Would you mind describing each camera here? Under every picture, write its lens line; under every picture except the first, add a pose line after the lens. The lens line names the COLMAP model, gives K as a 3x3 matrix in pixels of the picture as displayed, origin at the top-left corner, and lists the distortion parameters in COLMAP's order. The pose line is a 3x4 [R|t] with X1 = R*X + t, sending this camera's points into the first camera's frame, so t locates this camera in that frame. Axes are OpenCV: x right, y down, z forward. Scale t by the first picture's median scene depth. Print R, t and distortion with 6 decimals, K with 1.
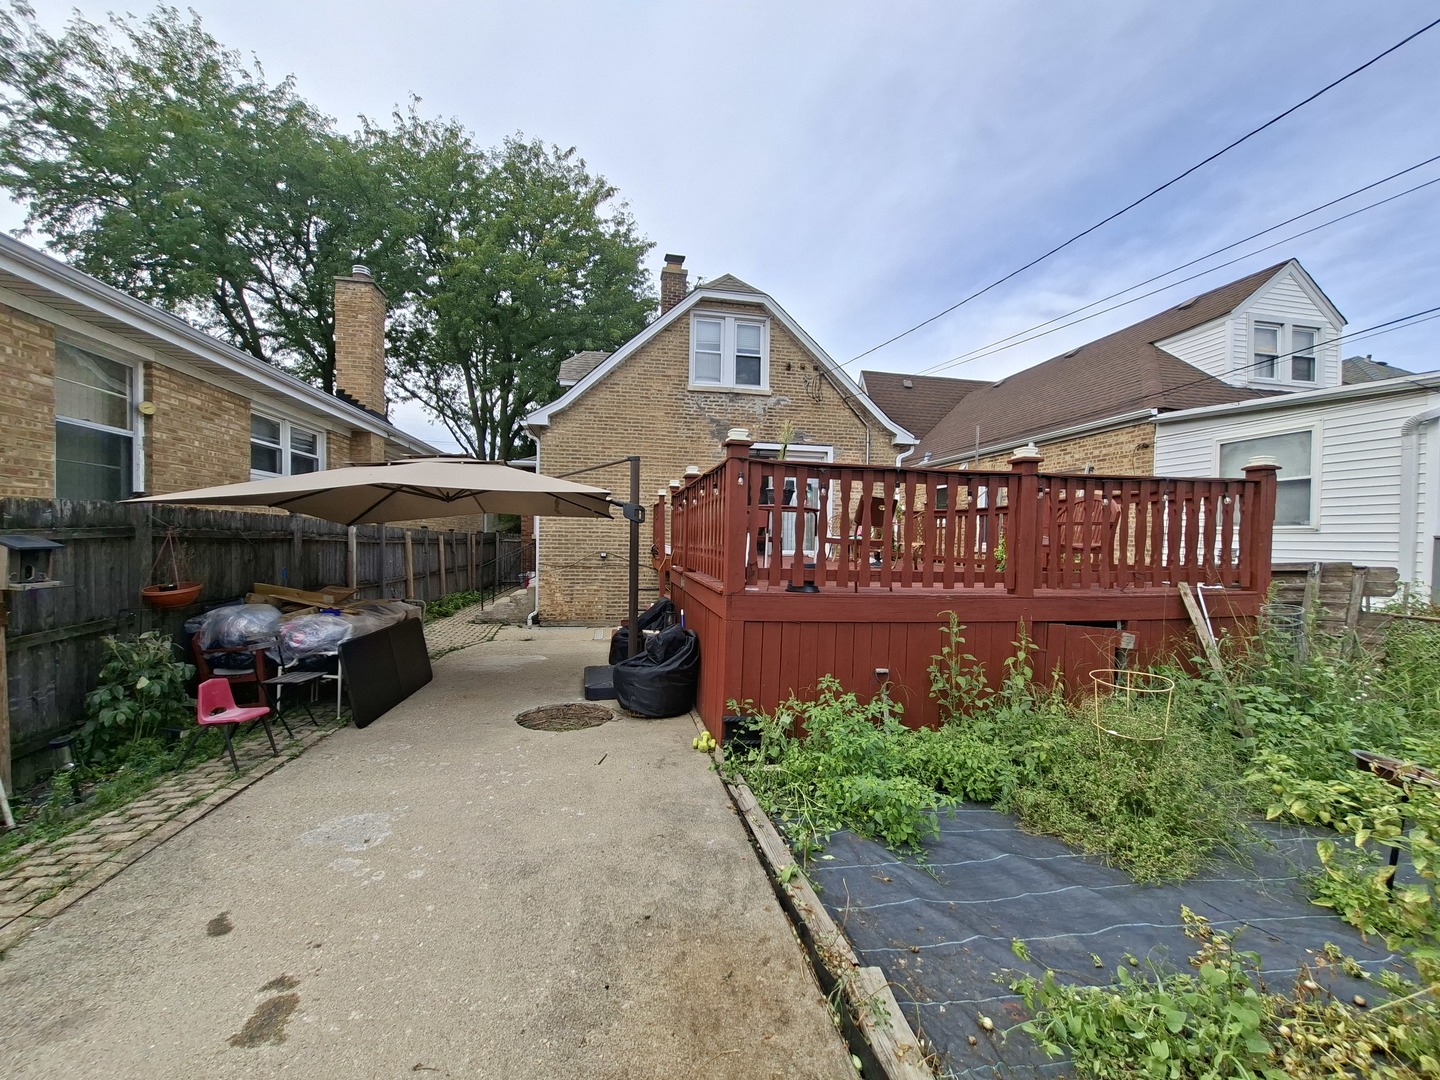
lens RADIAL K [[567.7, 0, 717.5], [0, 567.7, 548.0], [0, 0, 1]] dist [-0.001860, 0.000223]
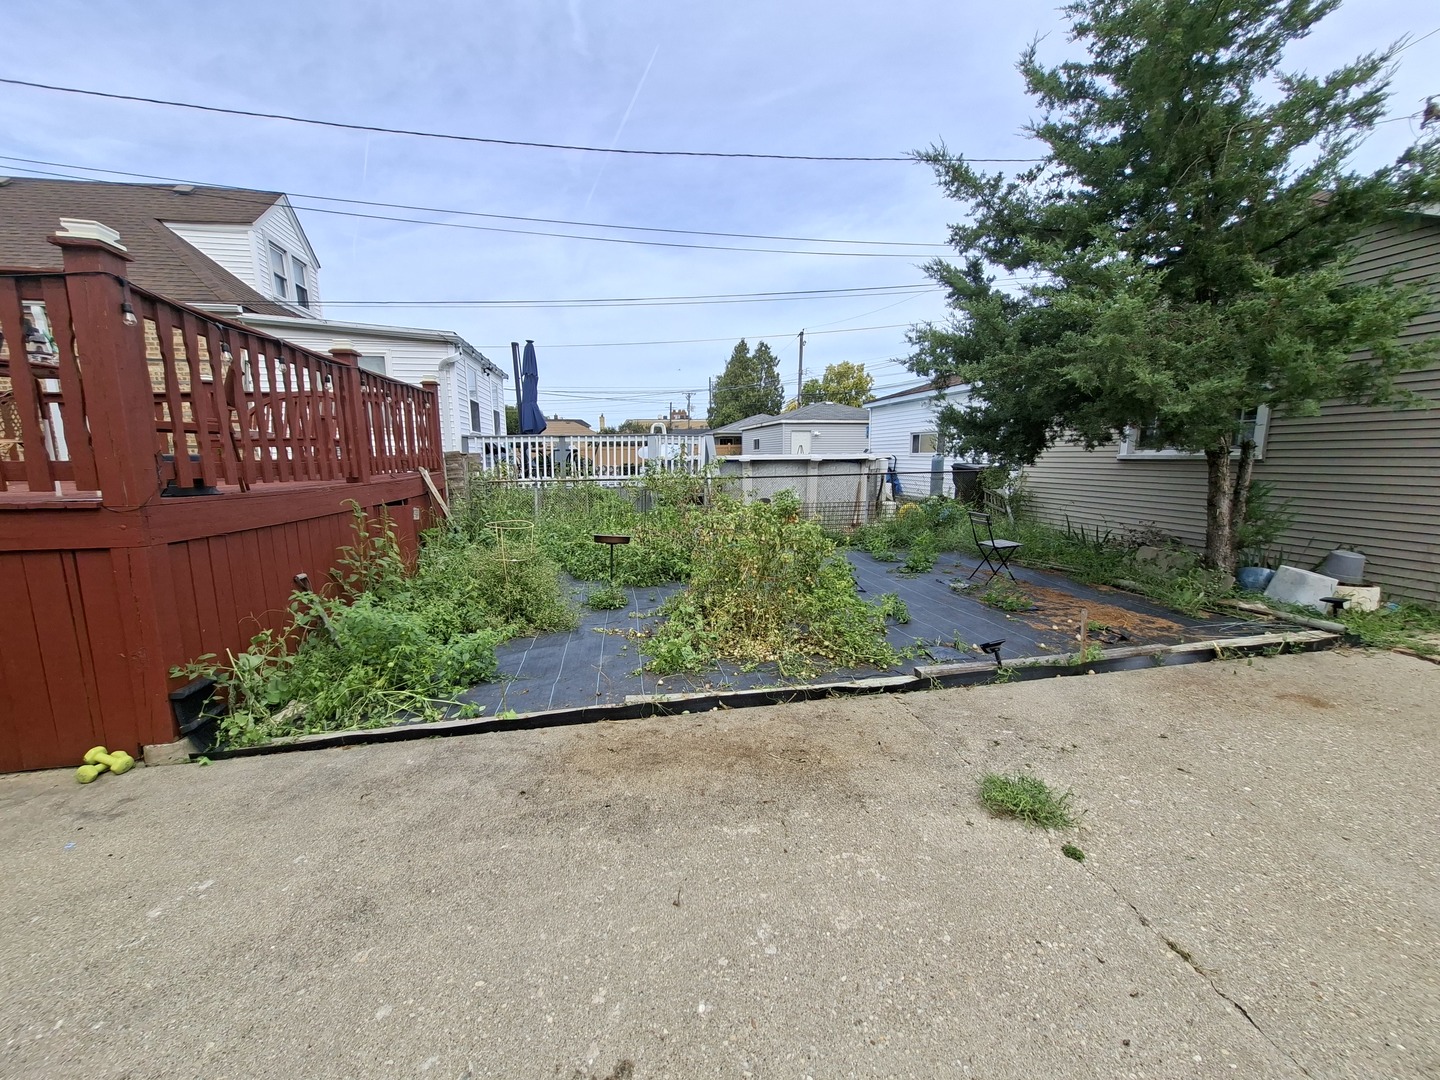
lens RADIAL K [[567.7, 0, 718.5], [0, 567.7, 539.6], [0, 0, 1]] dist [-0.001860, 0.000223]
pose [[-0.009744, -0.165589, 0.986147, -0.264976], [0.026238, 0.985812, 0.165792, 0.014115], [-0.999608, 0.027490, -0.005261, 0.165570]]
